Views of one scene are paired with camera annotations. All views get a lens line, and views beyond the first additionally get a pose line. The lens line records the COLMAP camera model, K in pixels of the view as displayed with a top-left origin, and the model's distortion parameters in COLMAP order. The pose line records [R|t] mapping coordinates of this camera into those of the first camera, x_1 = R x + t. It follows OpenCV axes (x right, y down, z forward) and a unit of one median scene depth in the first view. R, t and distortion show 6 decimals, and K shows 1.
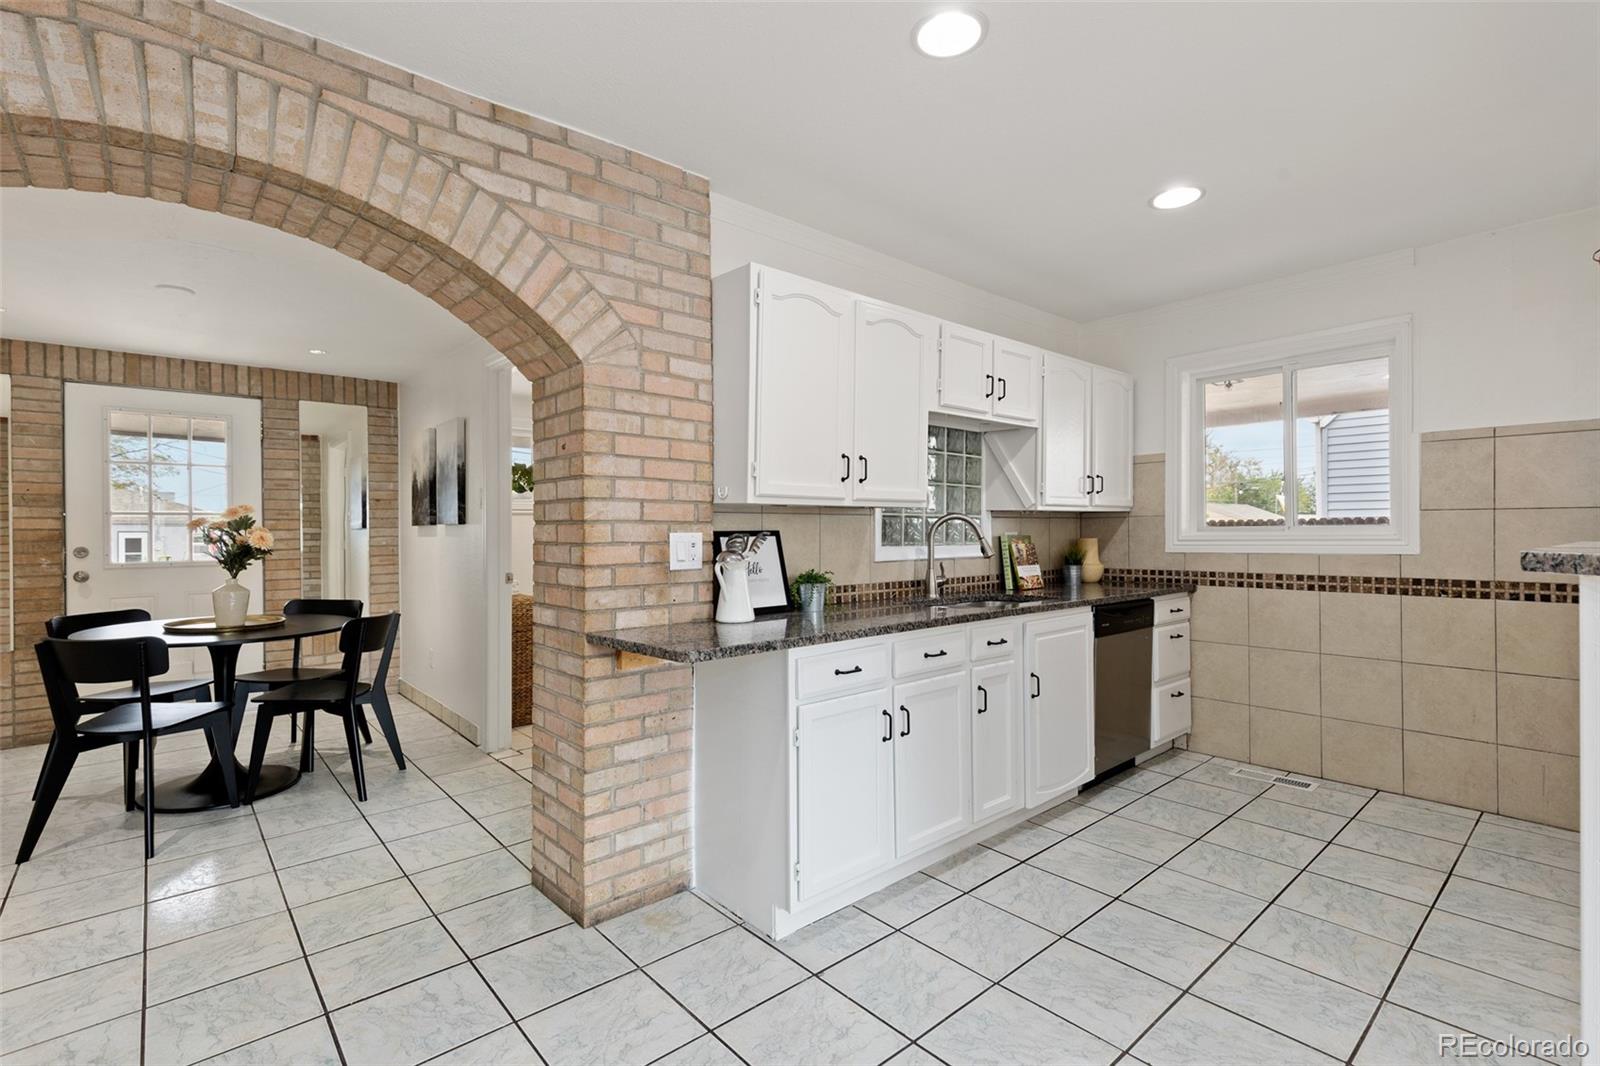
lens RADIAL K [[734.8, 0, 792.6], [0, 734.8, 528.7], [0, 0, 1]] dist [0.018165, -0.003510]
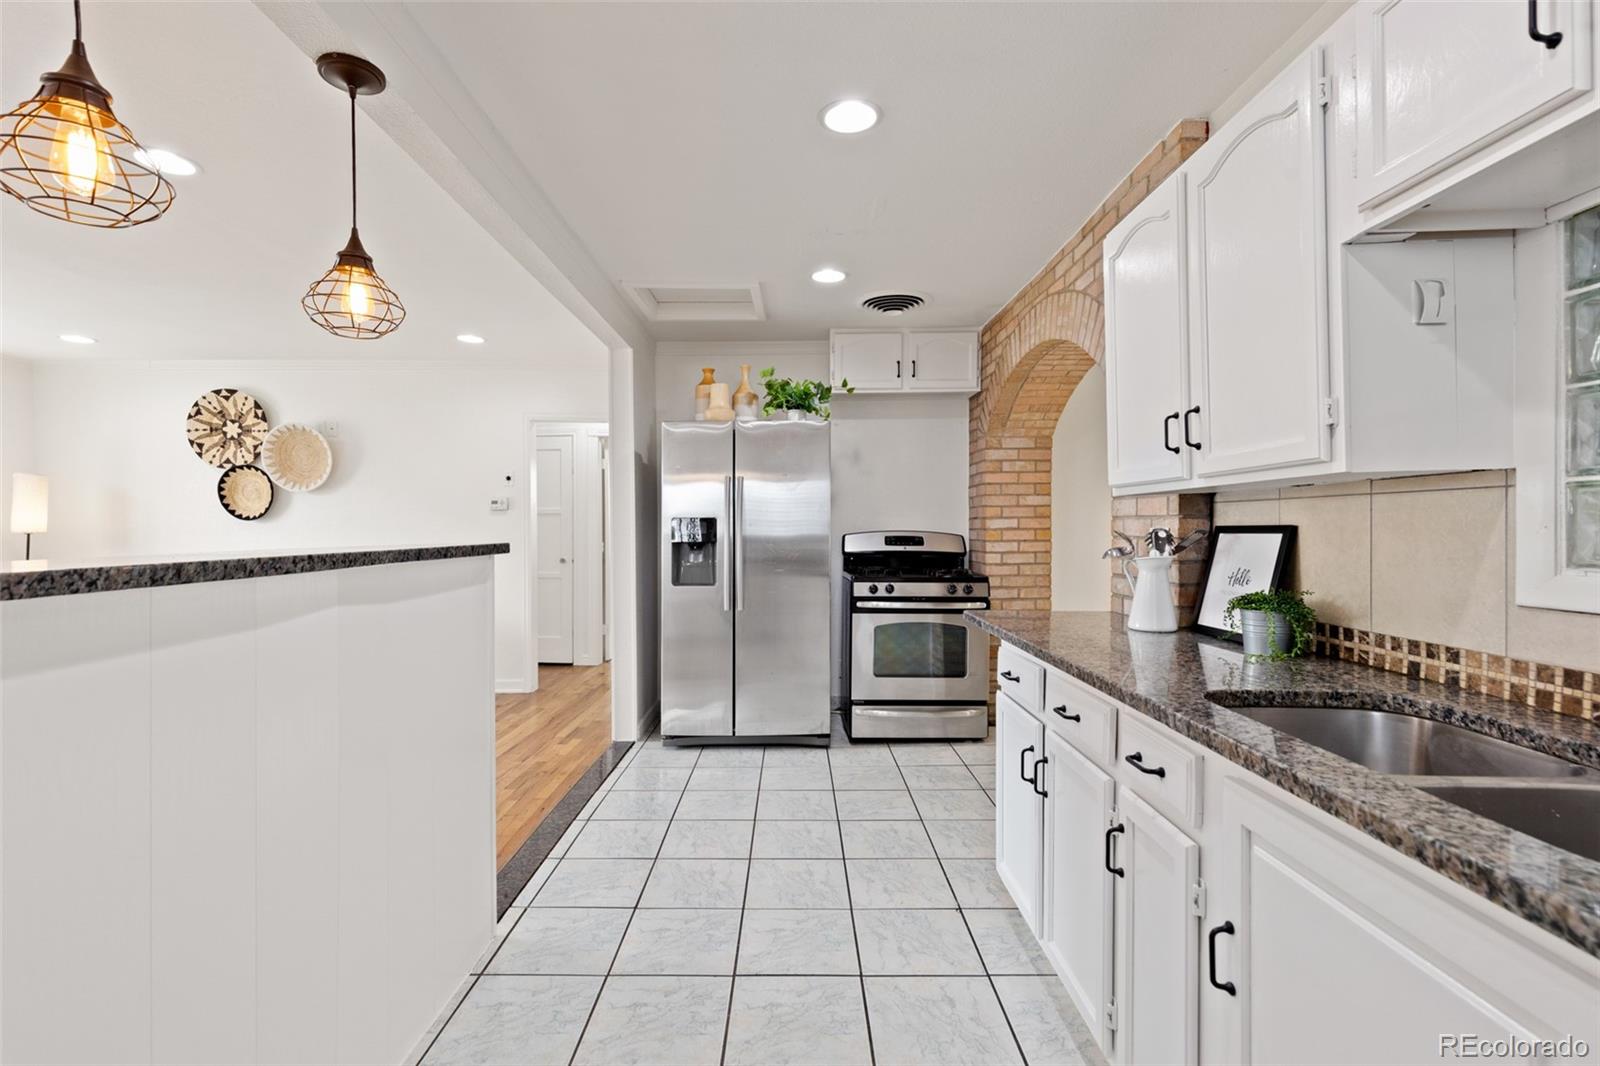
lens RADIAL K [[734.8, 0, 806.0], [0, 734.8, 532.9], [0, 0, 1]] dist [0.018165, -0.003510]
pose [[-0.652531, 0.012517, -0.757659, 0.758451], [0.007504, 0.999921, 0.010057, -0.000254], [0.757725, 0.000877, -0.652573, 1.114992]]
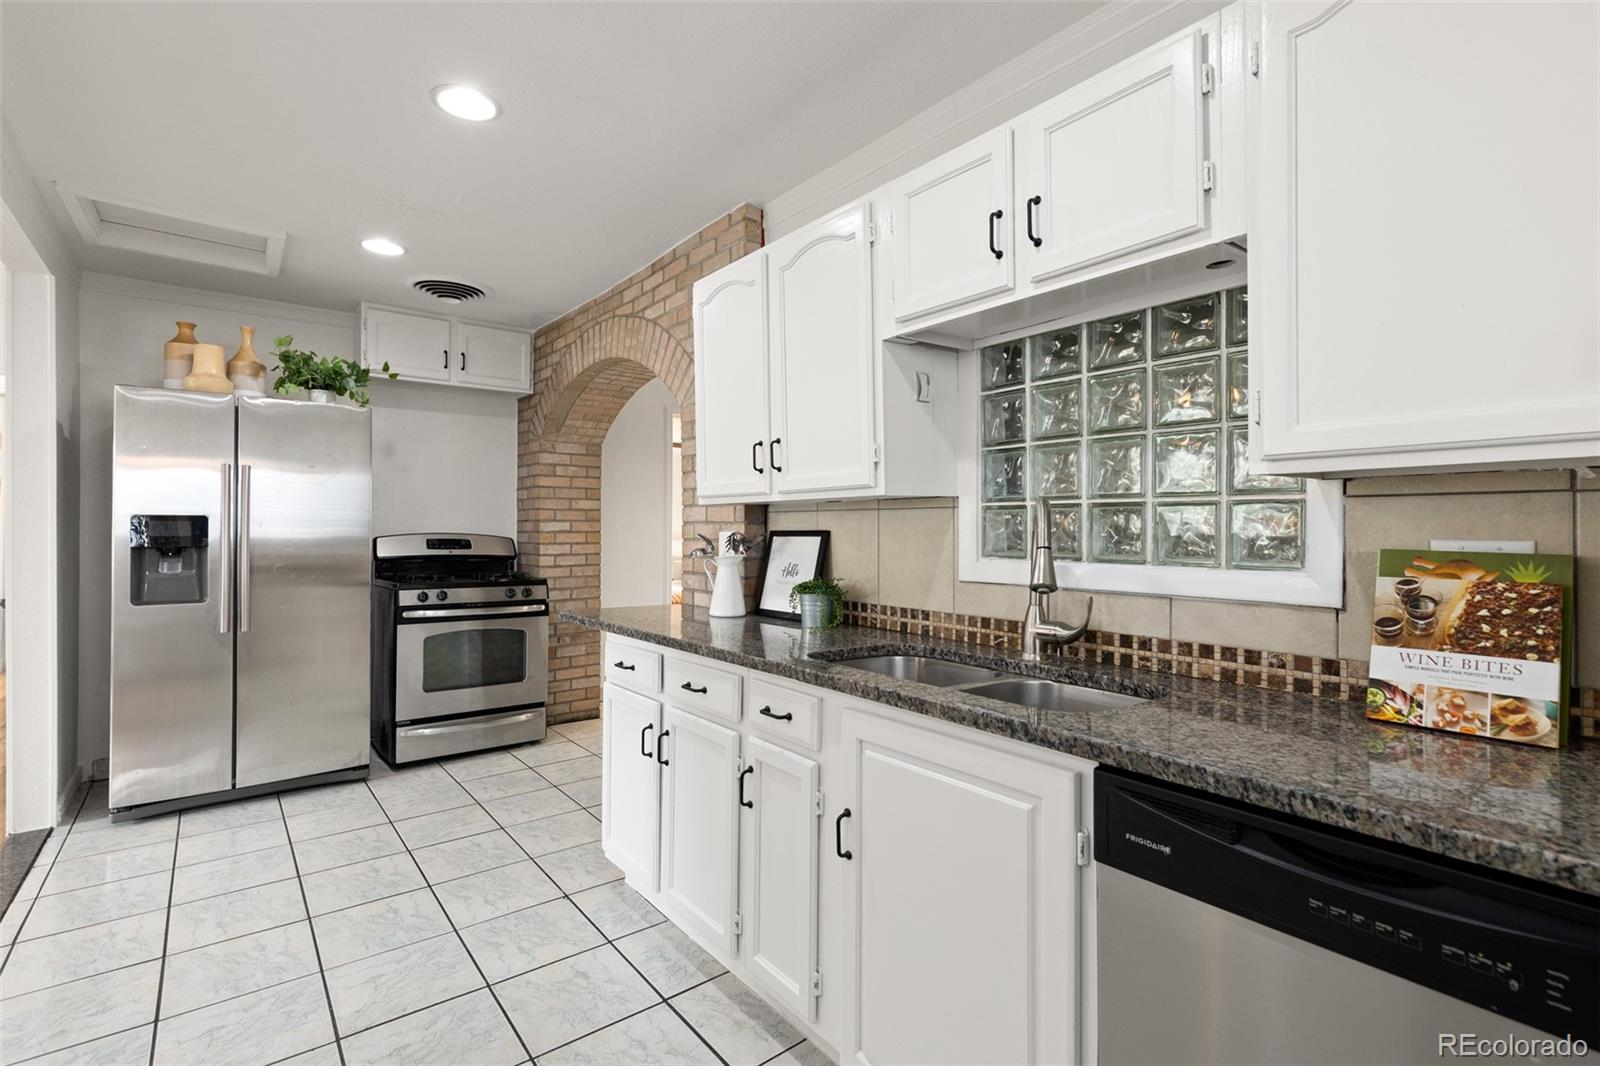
lens RADIAL K [[734.8, 0, 806.9], [0, 734.8, 534.5], [0, 0, 1]] dist [0.018165, -0.003510]
pose [[-0.043452, 0.009657, -0.999009, 0.865739], [-0.002420, 0.999949, 0.009772, -0.001133], [0.999053, 0.002842, -0.043426, 1.027256]]
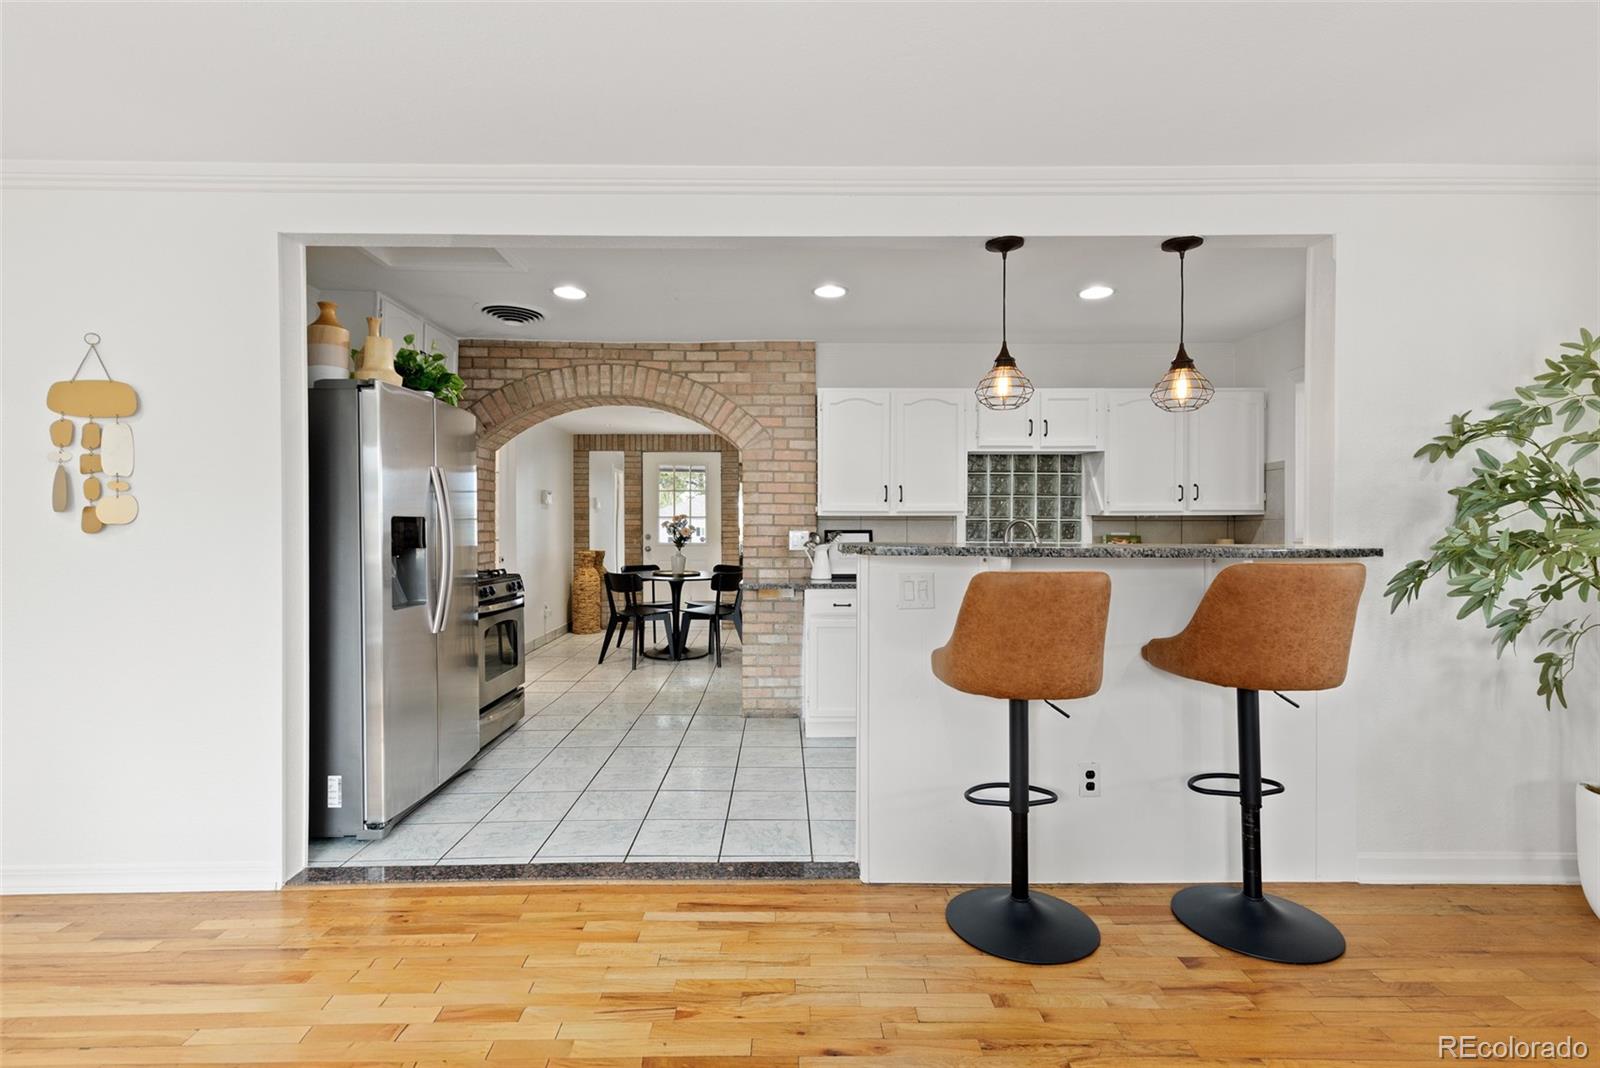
lens RADIAL K [[753.8, 0, 797.8], [0, 753.8, 524.0], [0, 0, 1]] dist [0.006582, -0.000049]
pose [[0.766982, 0.005040, -0.641648, 0.969869], [-0.003306, 0.999987, 0.003903, -0.017626], [0.641660, -0.000872, 0.766989, -0.438925]]
